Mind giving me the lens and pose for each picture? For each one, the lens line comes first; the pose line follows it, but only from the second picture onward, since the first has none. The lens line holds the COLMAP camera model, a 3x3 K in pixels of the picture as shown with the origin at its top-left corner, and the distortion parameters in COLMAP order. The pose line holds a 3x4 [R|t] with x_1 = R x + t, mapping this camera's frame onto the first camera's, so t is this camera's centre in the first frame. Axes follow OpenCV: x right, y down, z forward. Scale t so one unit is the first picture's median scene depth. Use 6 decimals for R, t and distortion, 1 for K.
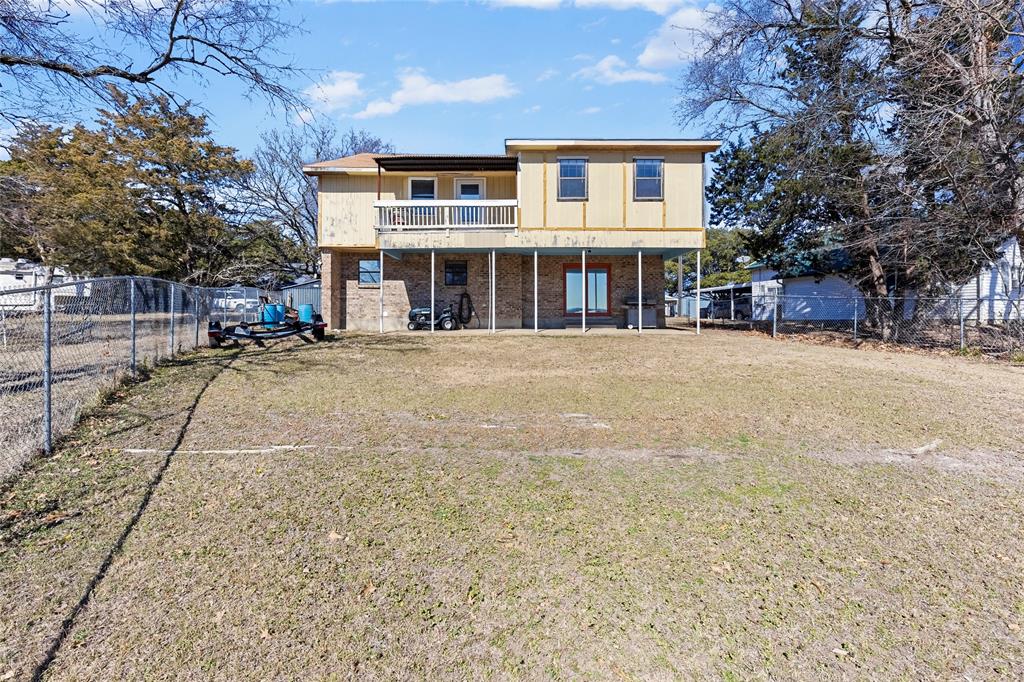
lens RADIAL K [[463.8, 0, 496.3], [0, 463.8, 307.8], [0, 0, 1]] dist [0.001434, 0.000267]
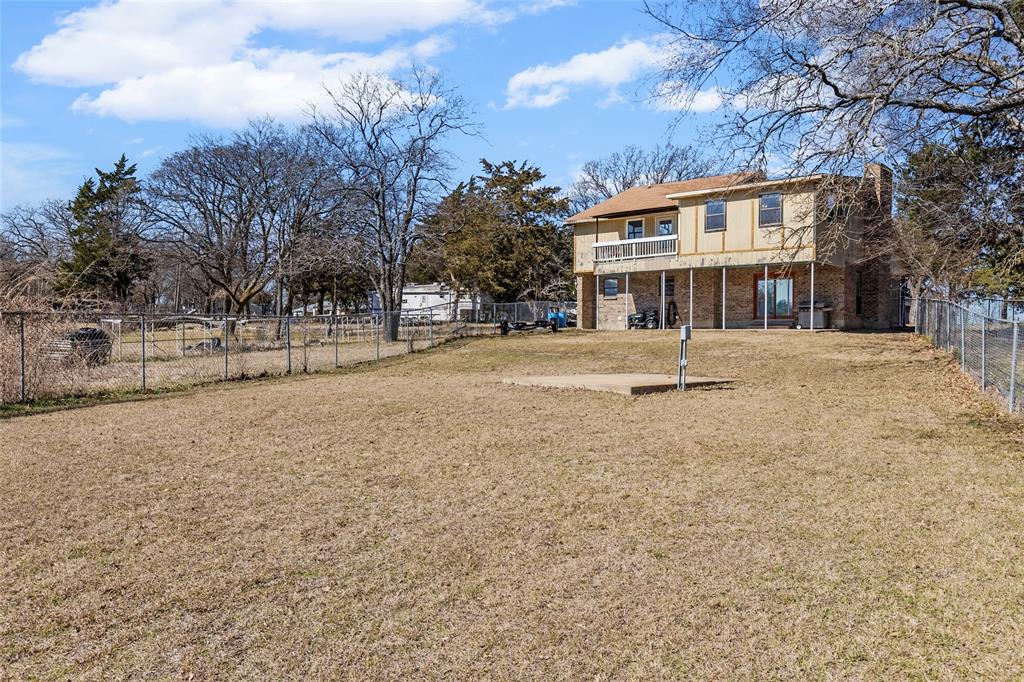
lens RADIAL K [[768.1, 0, 512.2], [0, 768.1, 339.4], [0, 0, 1]] dist [0.000325, -0.000089]
pose [[0.748221, 0.007759, -0.663405, 1.195005], [0.006930, 0.999786, 0.019509, 0.033883], [0.663414, -0.019195, 0.748006, -1.055537]]
